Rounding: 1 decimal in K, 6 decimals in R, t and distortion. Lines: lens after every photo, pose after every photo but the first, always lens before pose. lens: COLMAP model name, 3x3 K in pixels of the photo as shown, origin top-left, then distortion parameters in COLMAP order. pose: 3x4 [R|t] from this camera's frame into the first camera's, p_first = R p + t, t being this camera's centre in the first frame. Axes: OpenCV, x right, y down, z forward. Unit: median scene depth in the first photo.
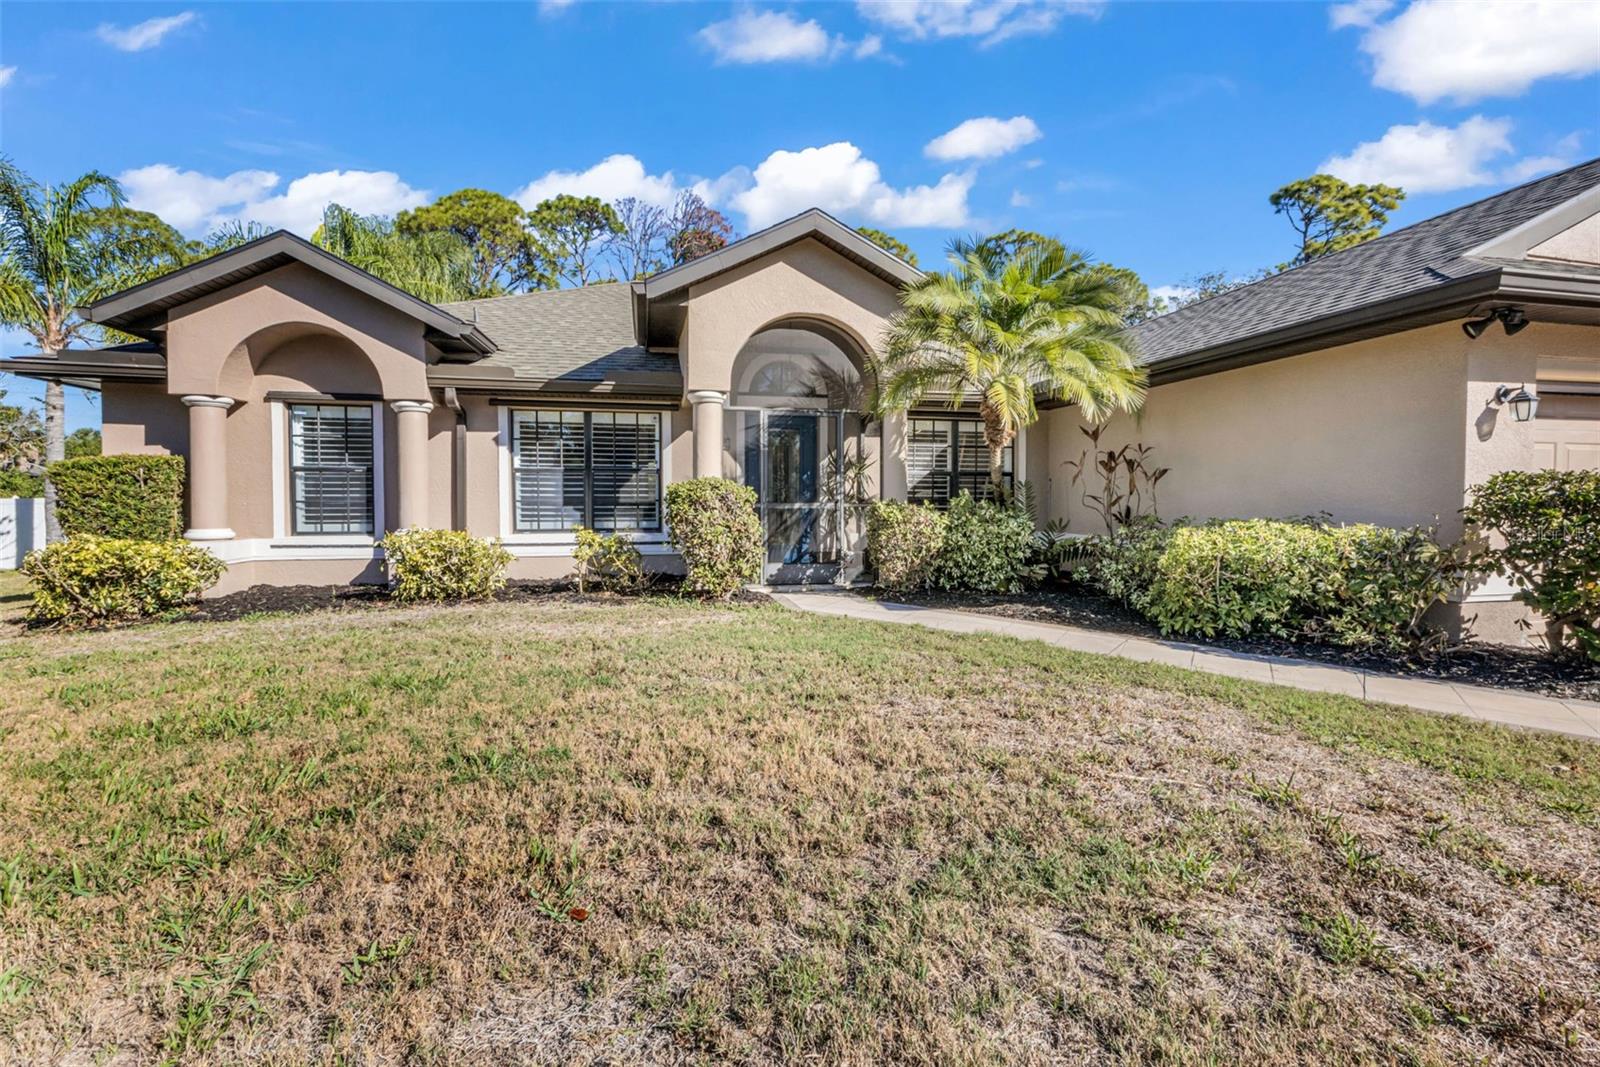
lens RADIAL K [[690.8, 0, 794.9], [0, 690.8, 531.3], [0, 0, 1]] dist [0.003839, -0.000086]
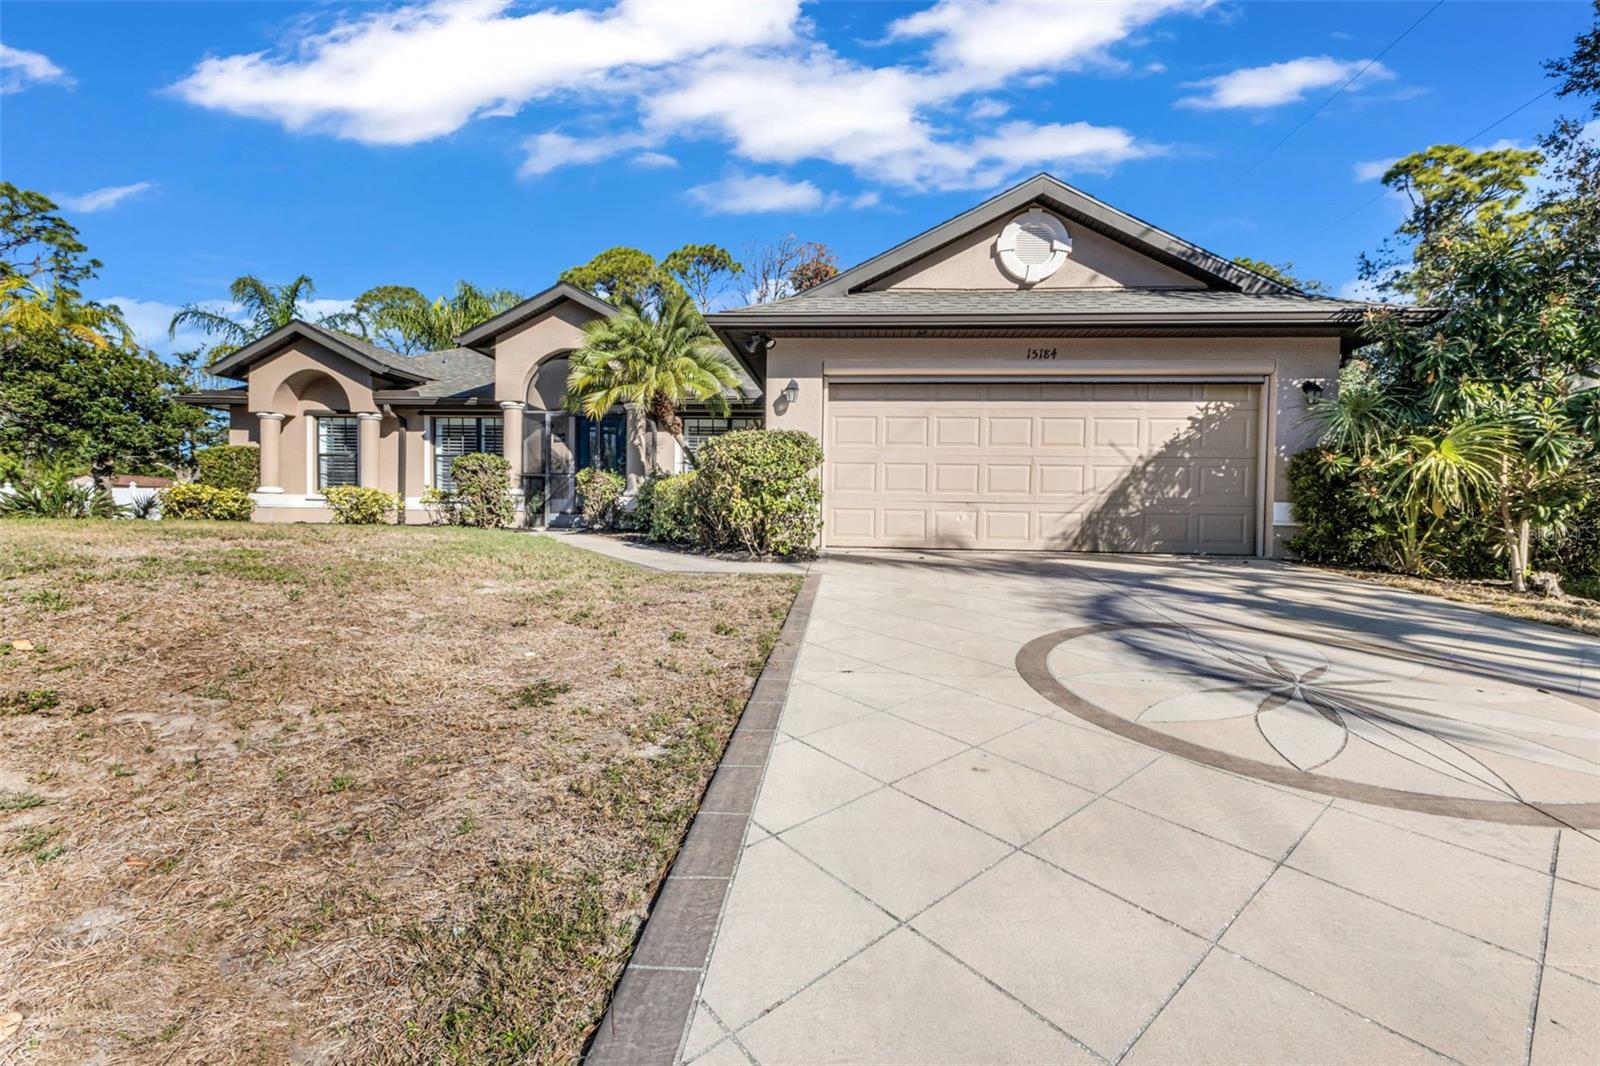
lens RADIAL K [[690.8, 0, 806.1], [0, 690.8, 539.0], [0, 0, 1]] dist [0.003839, -0.000086]
pose [[0.957507, 0.025709, -0.287262, 0.932295], [-0.029769, 0.999509, -0.009776, 0.099655], [0.286869, 0.017912, 0.957802, -0.290648]]
